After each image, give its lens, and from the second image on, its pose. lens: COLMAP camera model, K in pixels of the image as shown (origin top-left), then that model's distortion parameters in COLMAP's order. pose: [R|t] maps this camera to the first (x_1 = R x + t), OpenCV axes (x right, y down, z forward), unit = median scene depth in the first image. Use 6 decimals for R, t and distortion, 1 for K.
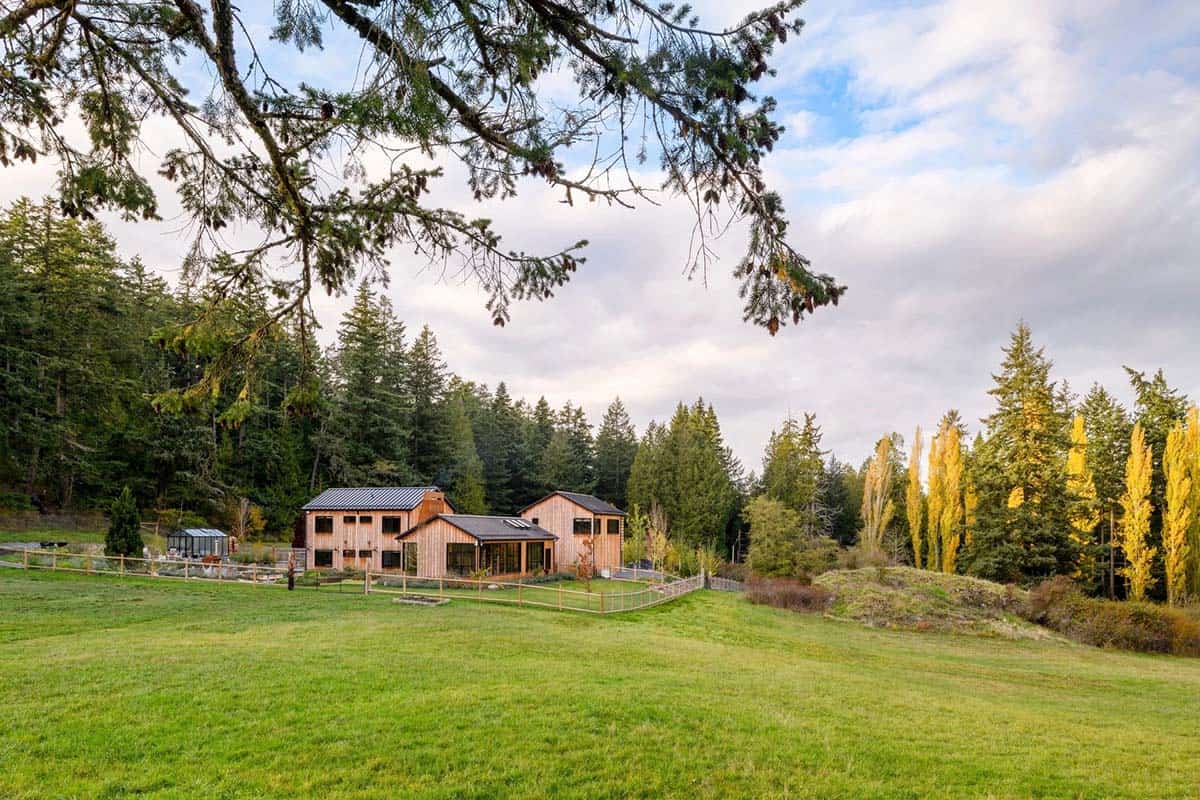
lens RADIAL K [[1040.4, 0, 600.0], [0, 1040.4, 400.0], [0, 0, 1]] dist [0.005795, -0.006592]
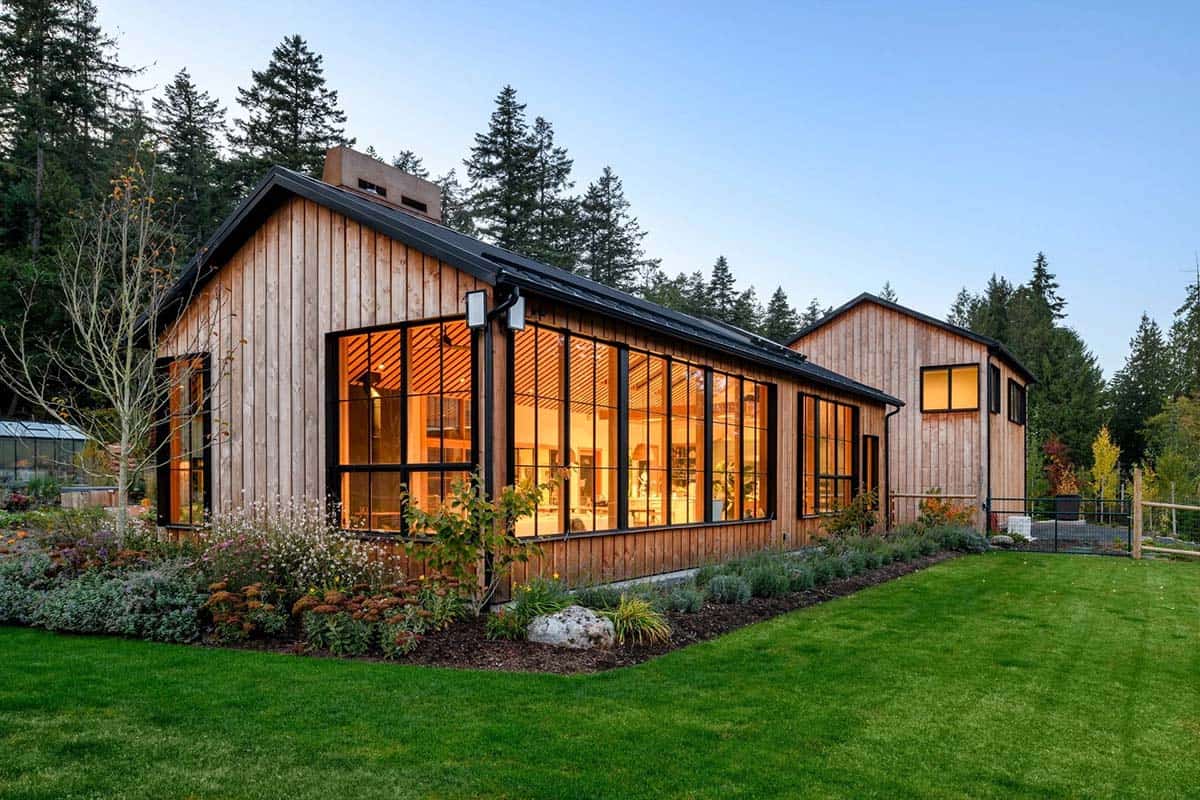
lens RADIAL K [[1040.4, 0, 600.0], [0, 1040.4, 400.0], [0, 0, 1]] dist [0.005795, -0.006592]
pose [[0.976563, -0.020953, -0.214208, -0.029901], [0.028799, 0.999021, 0.033575, 0.059012], [0.213295, -0.038957, 0.976211, 0.339192]]
